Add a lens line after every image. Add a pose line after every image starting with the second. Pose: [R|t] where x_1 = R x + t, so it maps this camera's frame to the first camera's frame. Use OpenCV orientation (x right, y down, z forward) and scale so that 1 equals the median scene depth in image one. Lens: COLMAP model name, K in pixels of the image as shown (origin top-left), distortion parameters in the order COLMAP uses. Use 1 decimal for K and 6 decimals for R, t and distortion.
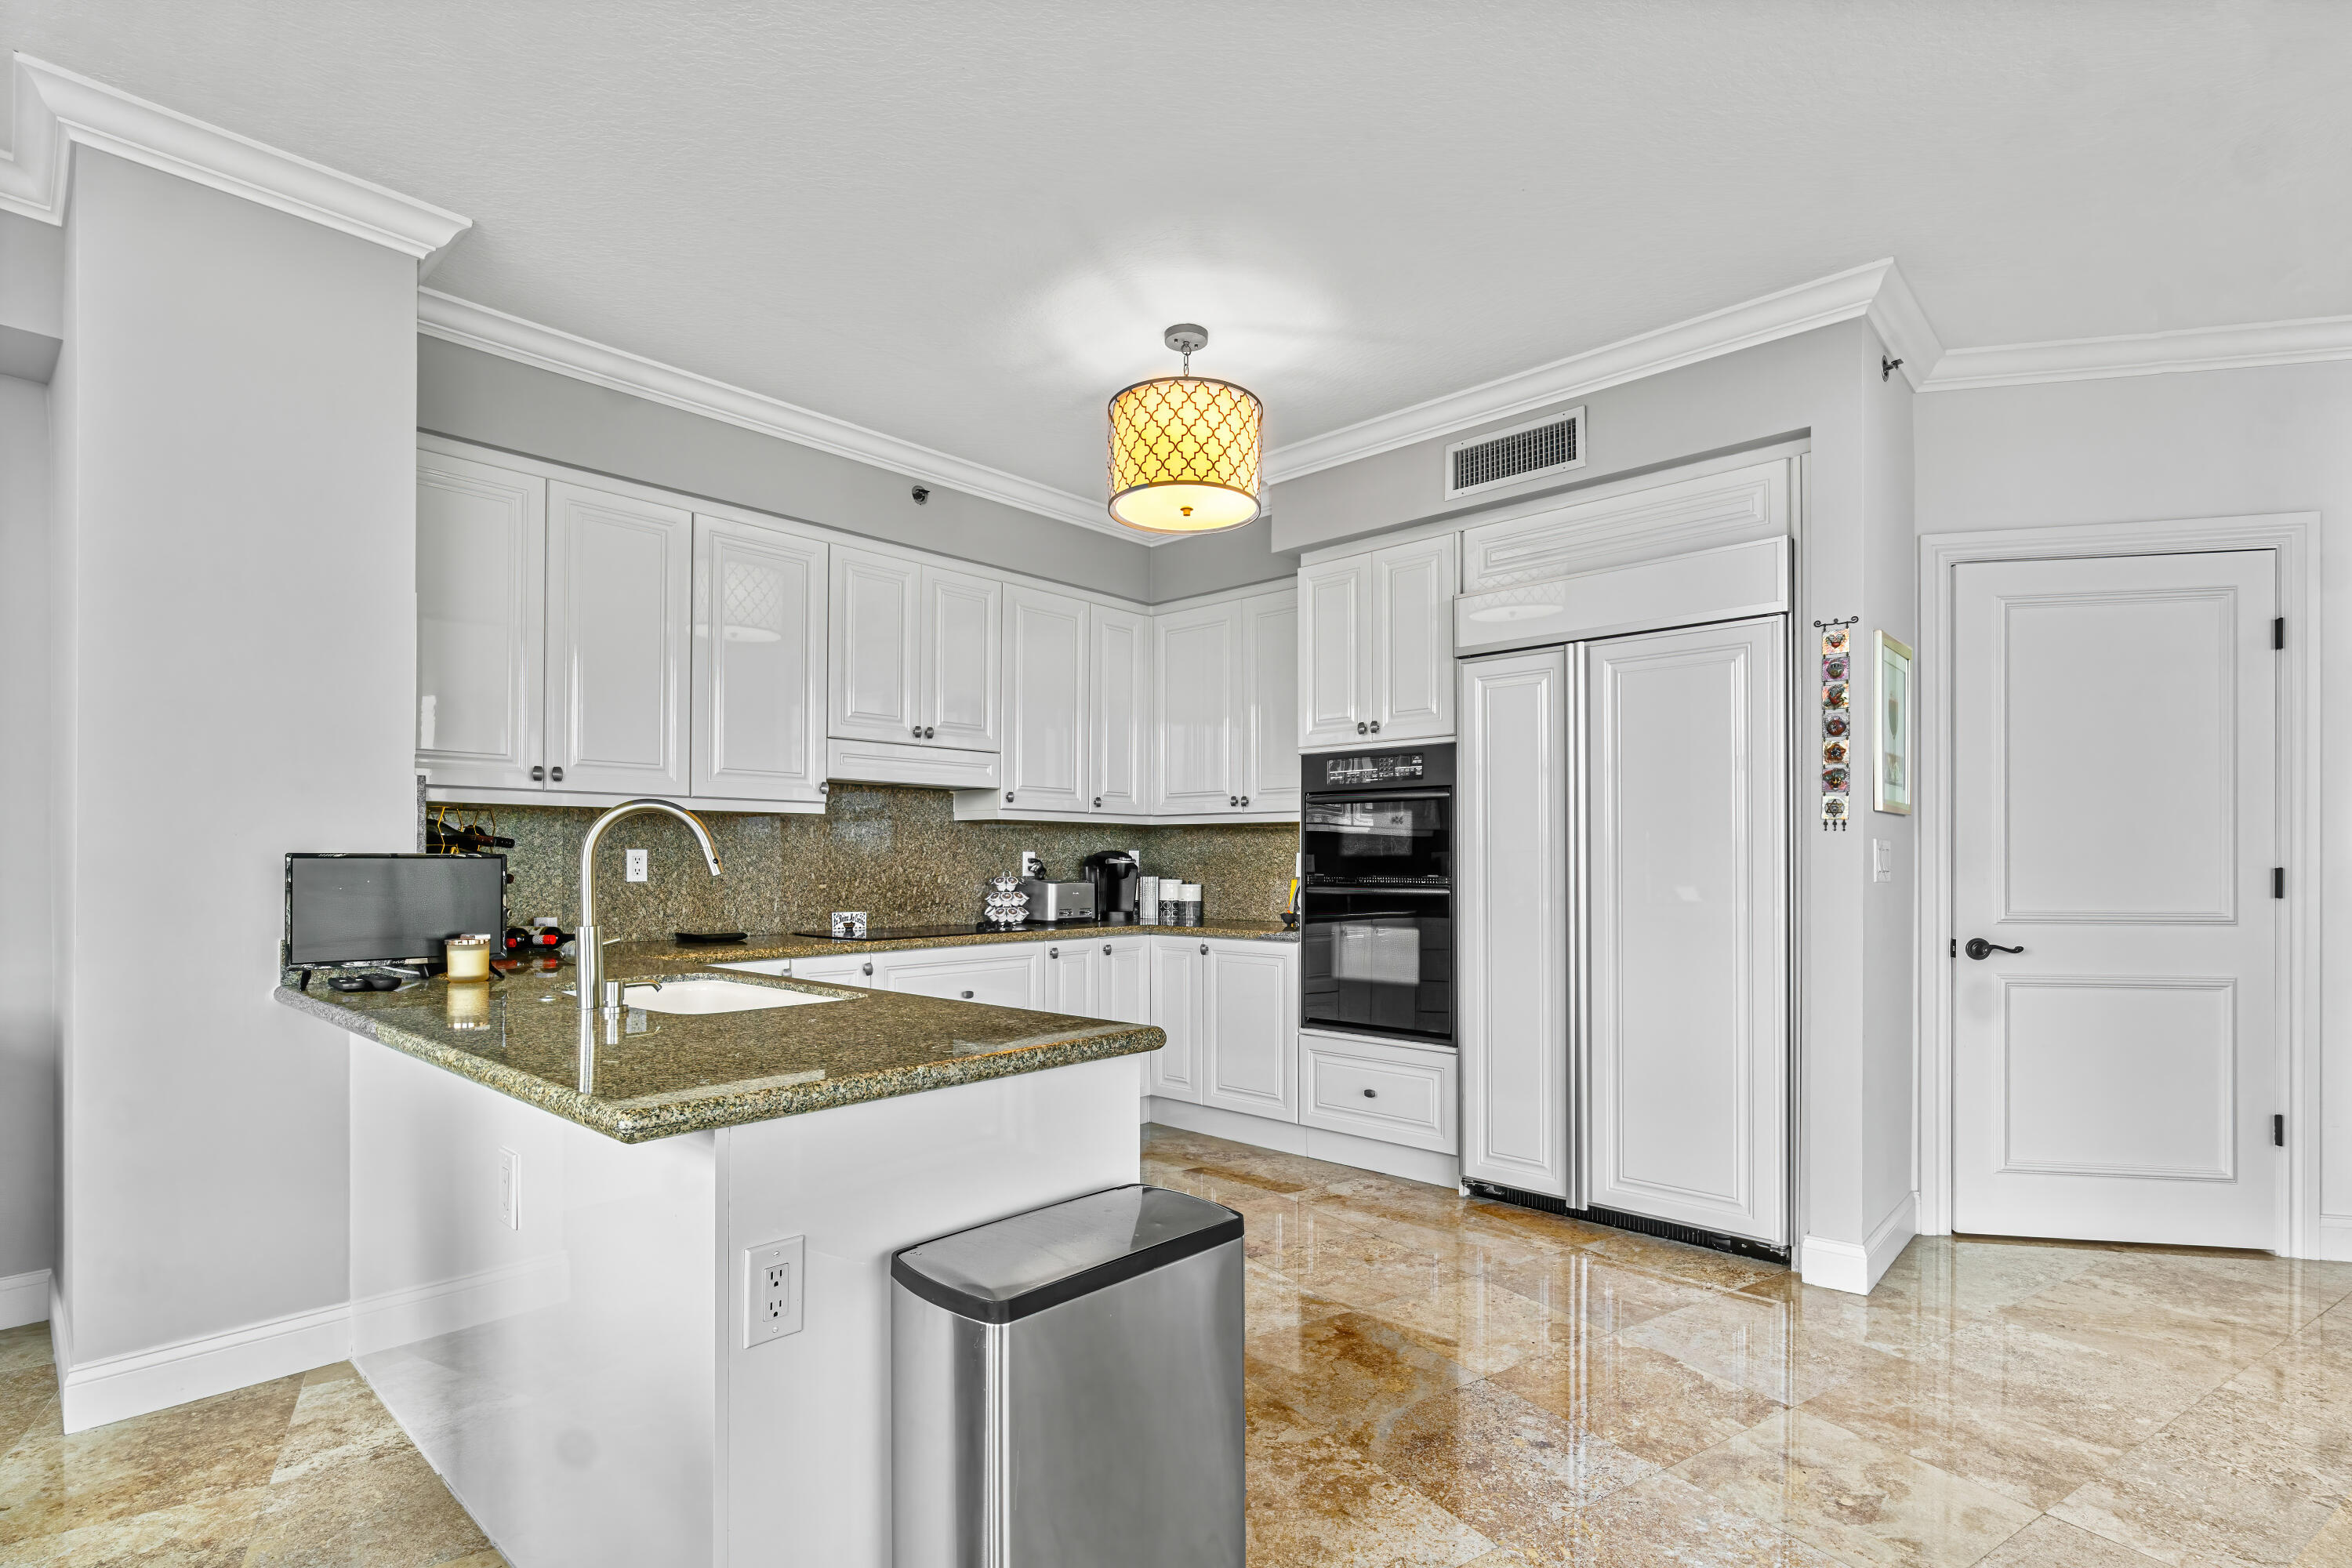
lens RADIAL K [[1120.9, 0, 1187.7], [0, 1120.9, 854.3], [0, 0, 1]] dist [-0.000543, -0.000099]
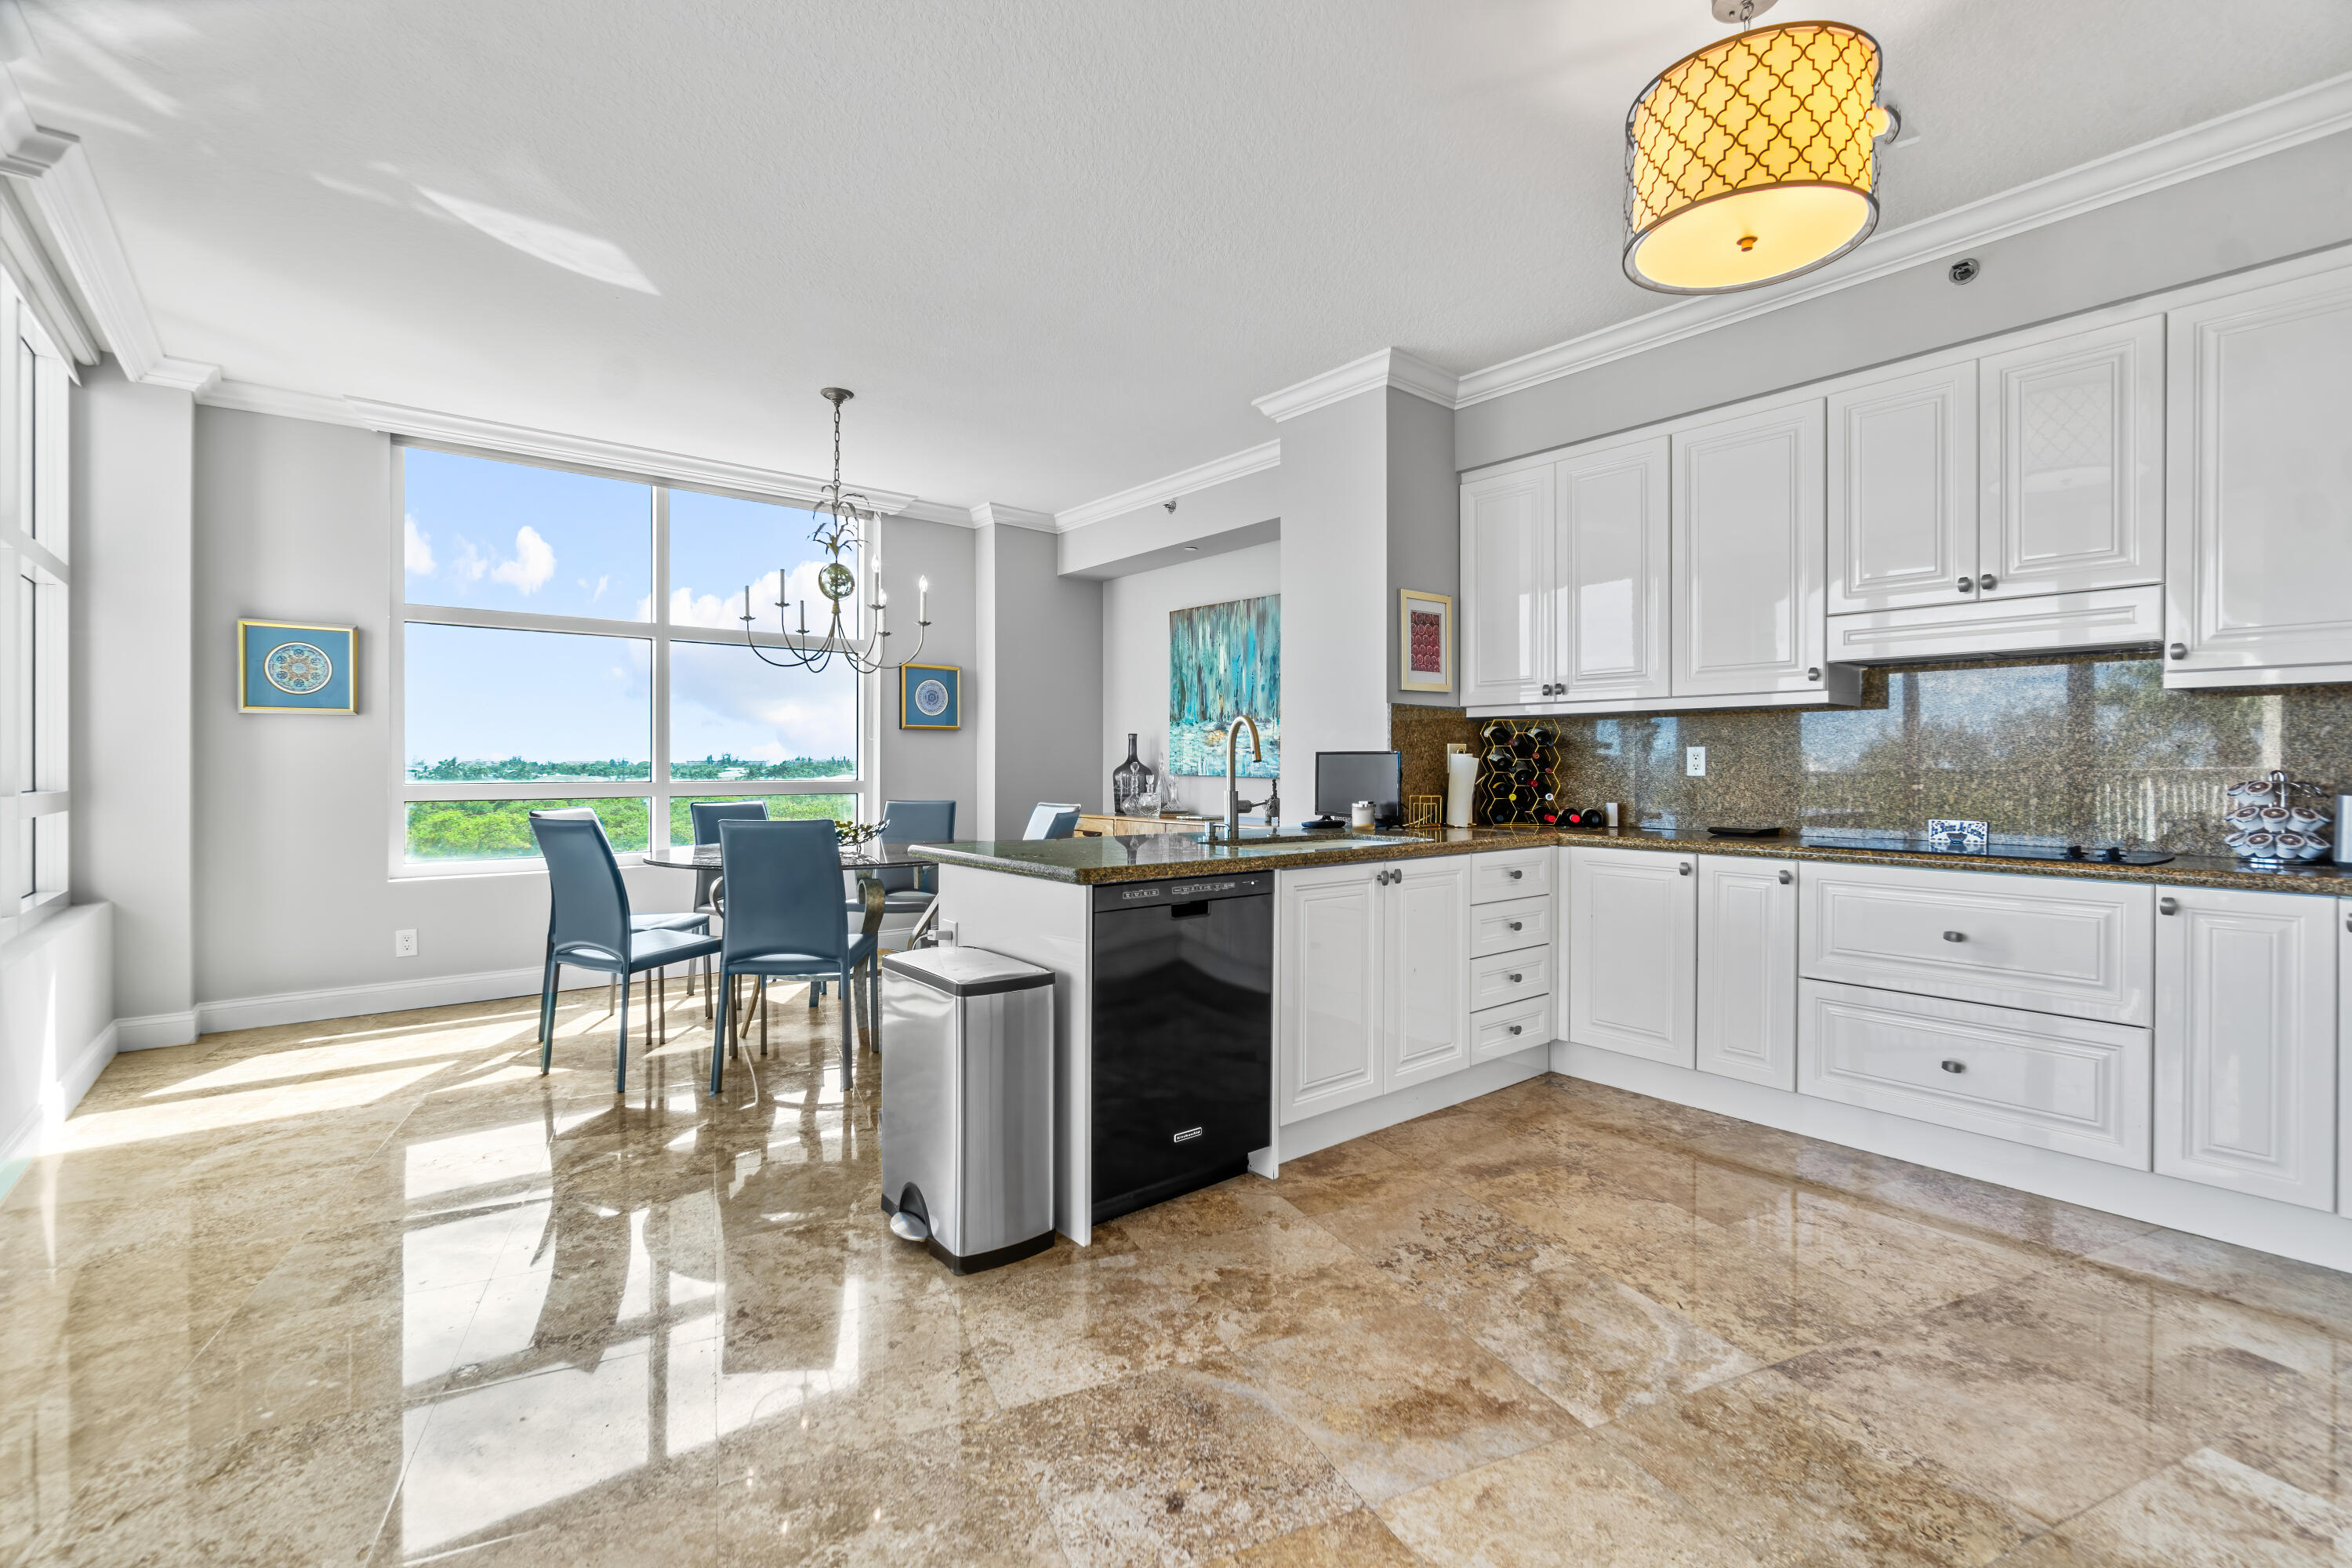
lens RADIAL K [[1034.8, 0, 1177.0], [0, 1034.8, 771.8], [0, 0, 1]] dist [0.001099, 0.000839]
pose [[-0.143715, 0.004906, -0.989607, 0.586510], [0.001763, 0.999987, 0.004702, 0.014520], [0.989618, -0.001069, -0.143722, 0.639041]]
